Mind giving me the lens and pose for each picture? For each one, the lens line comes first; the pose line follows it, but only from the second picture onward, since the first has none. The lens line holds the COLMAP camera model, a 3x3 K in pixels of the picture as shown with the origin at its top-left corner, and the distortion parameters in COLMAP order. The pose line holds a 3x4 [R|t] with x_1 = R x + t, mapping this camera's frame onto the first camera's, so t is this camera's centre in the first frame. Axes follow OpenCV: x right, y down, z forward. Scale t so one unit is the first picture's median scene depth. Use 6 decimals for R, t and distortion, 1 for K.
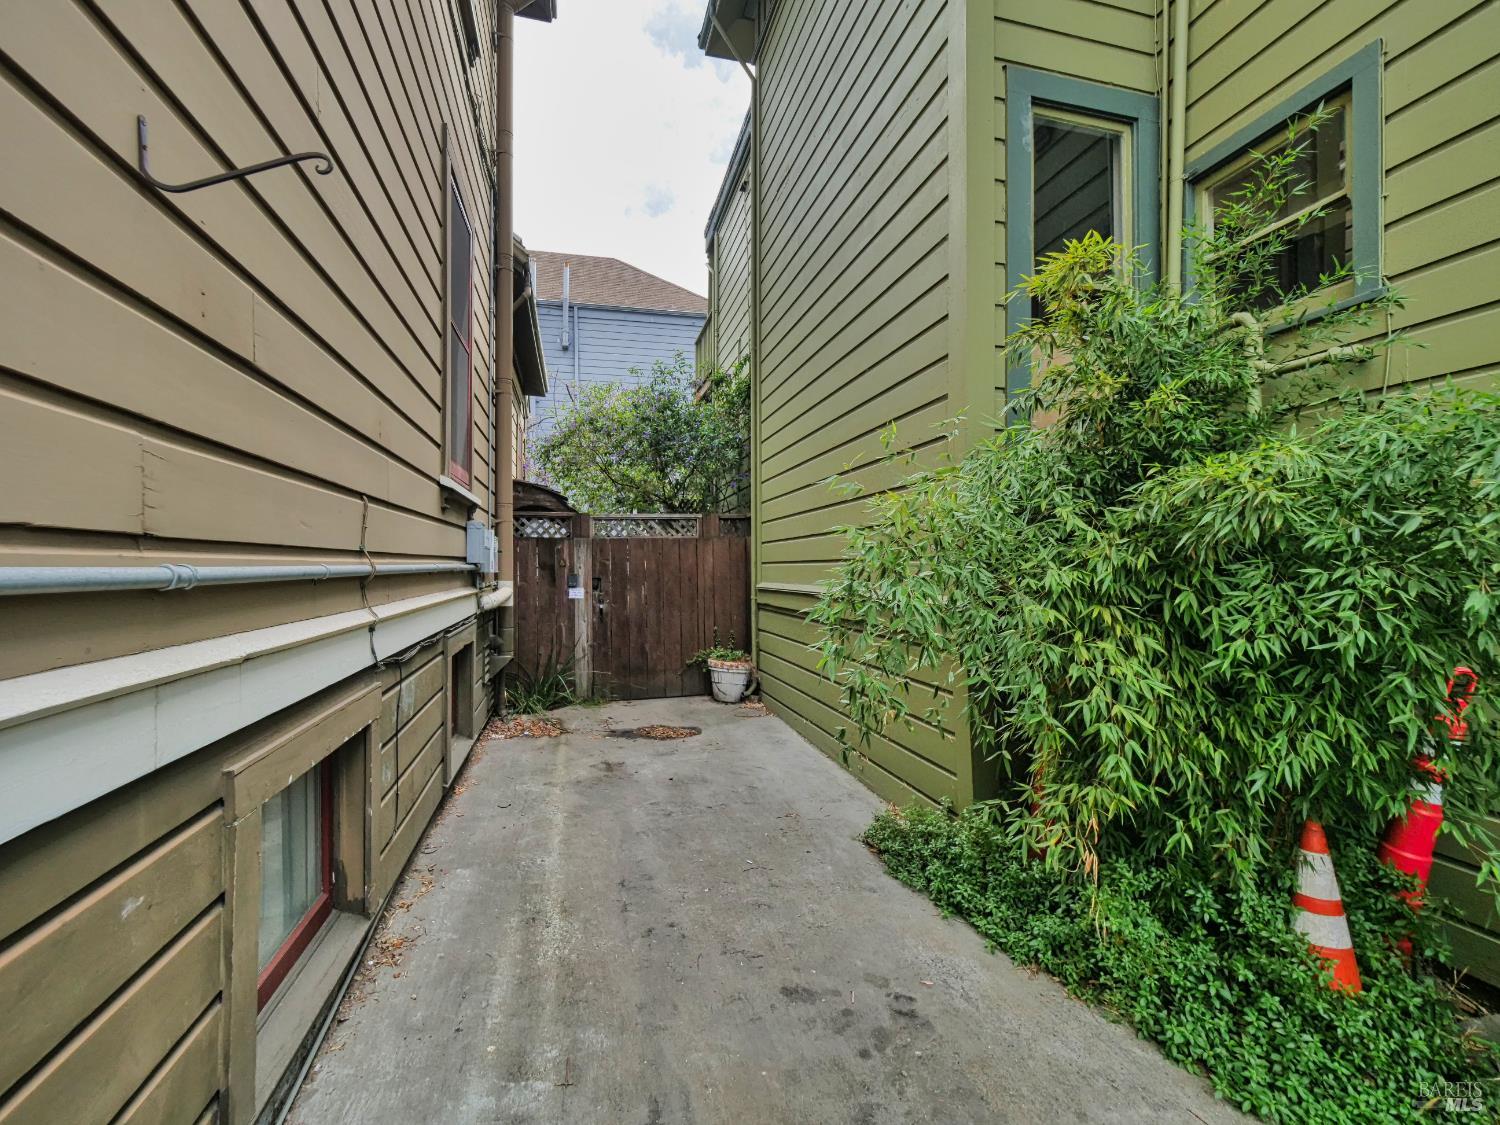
lens RADIAL K [[638.0, 0, 713.2], [0, 638.0, 564.5], [0, 0, 1]] dist [-0.008527, 0.000517]
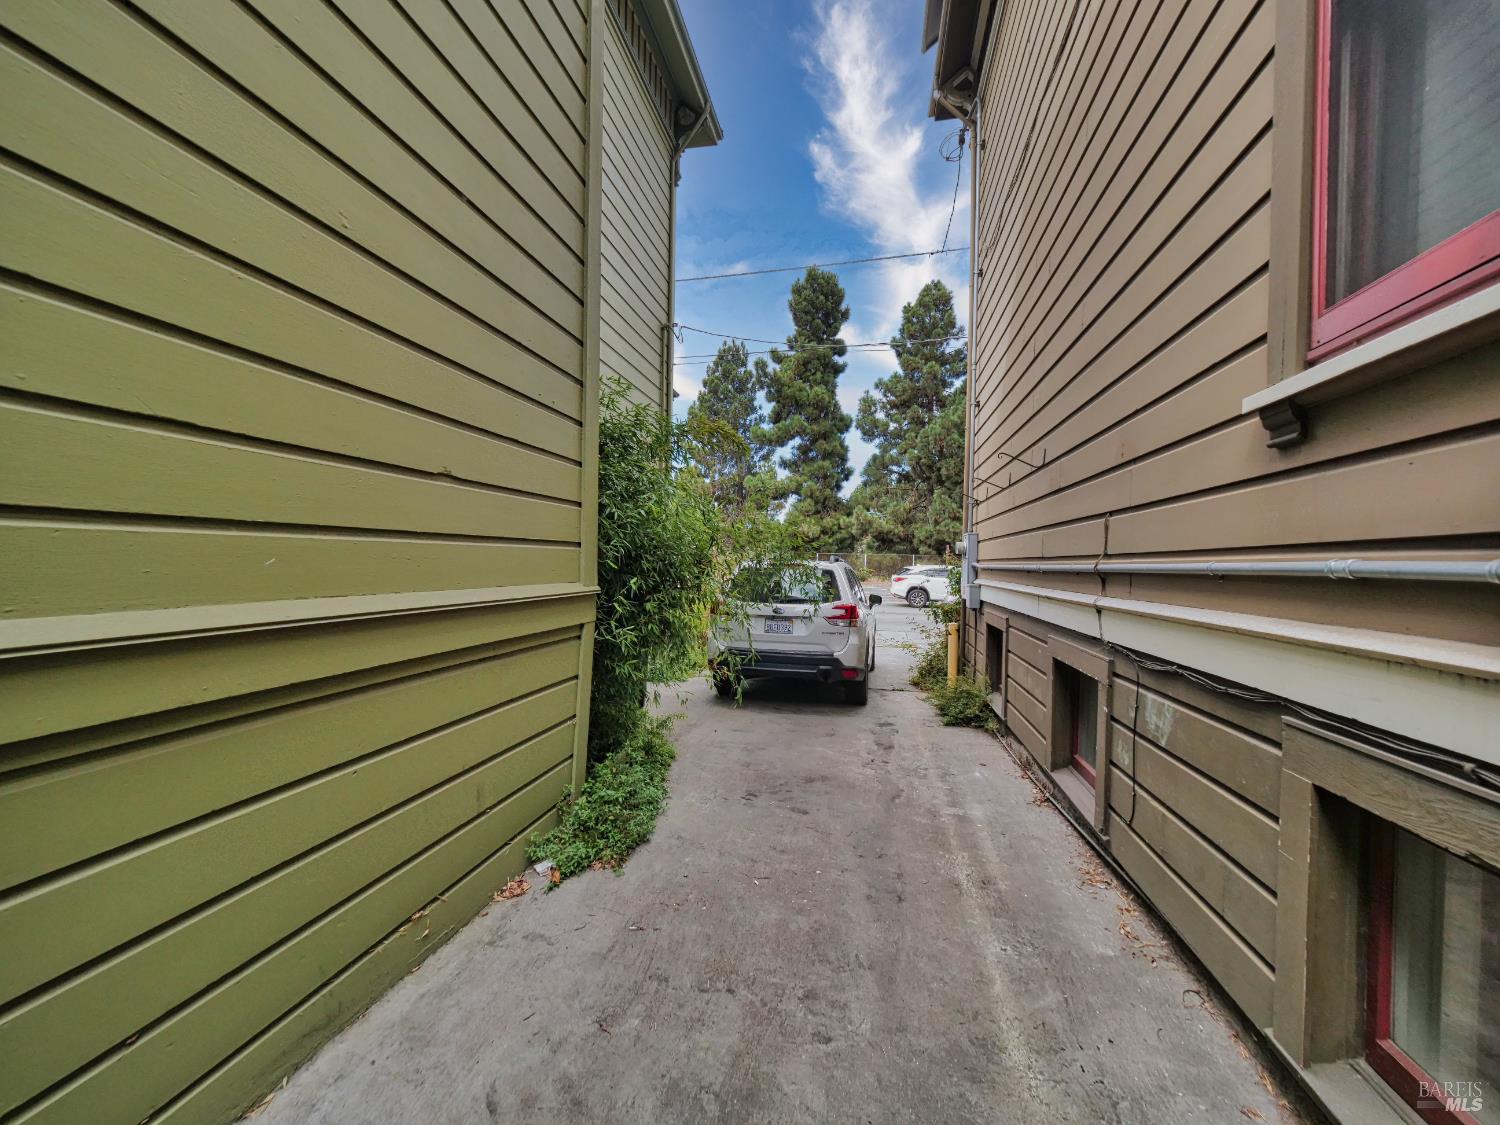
lens RADIAL K [[638.0, 0, 738.4], [0, 638.0, 558.0], [0, 0, 1]] dist [-0.008527, 0.000517]
pose [[-0.911519, -0.019032, 0.410817, -0.138215], [-0.024407, 0.999671, -0.007843, 0.005812], [-0.410533, -0.017176, -0.911684, 0.899442]]
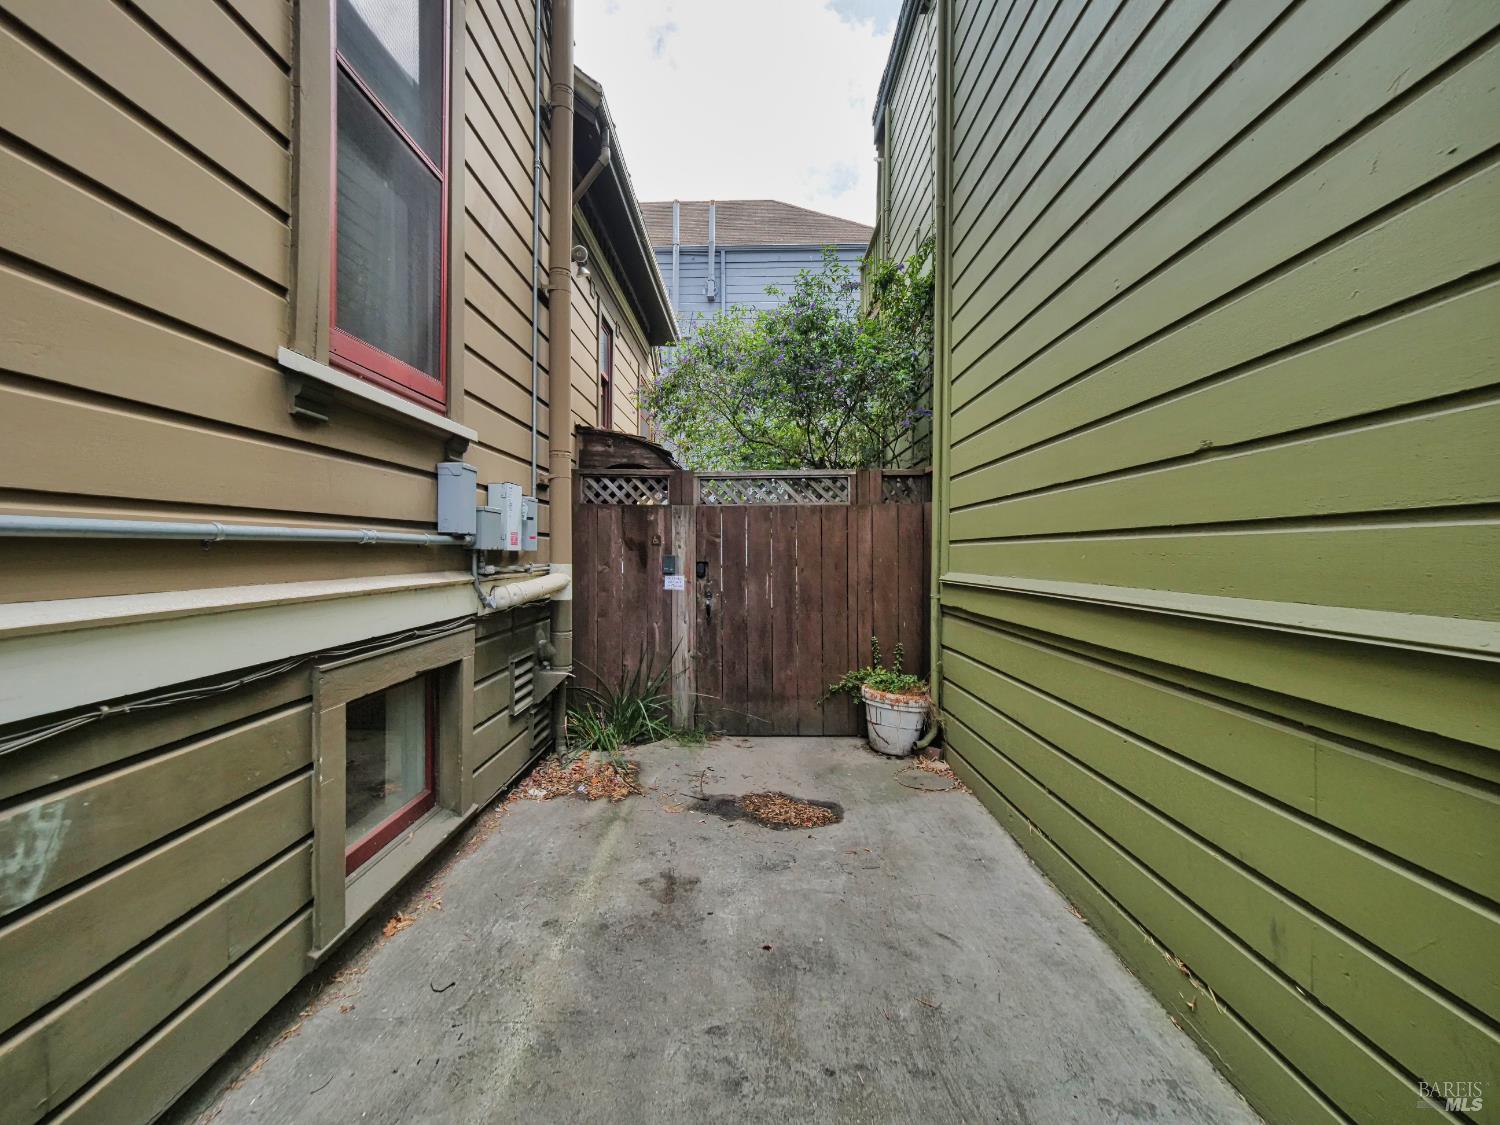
lens RADIAL K [[638.0, 0, 724.5], [0, 638.0, 555.7], [0, 0, 1]] dist [-0.008527, 0.000517]
pose [[0.968743, 0.013700, -0.247688, 0.016689], [-0.011501, 0.999881, 0.010320, 0.006953], [0.247800, -0.007148, 0.968785, 0.328415]]
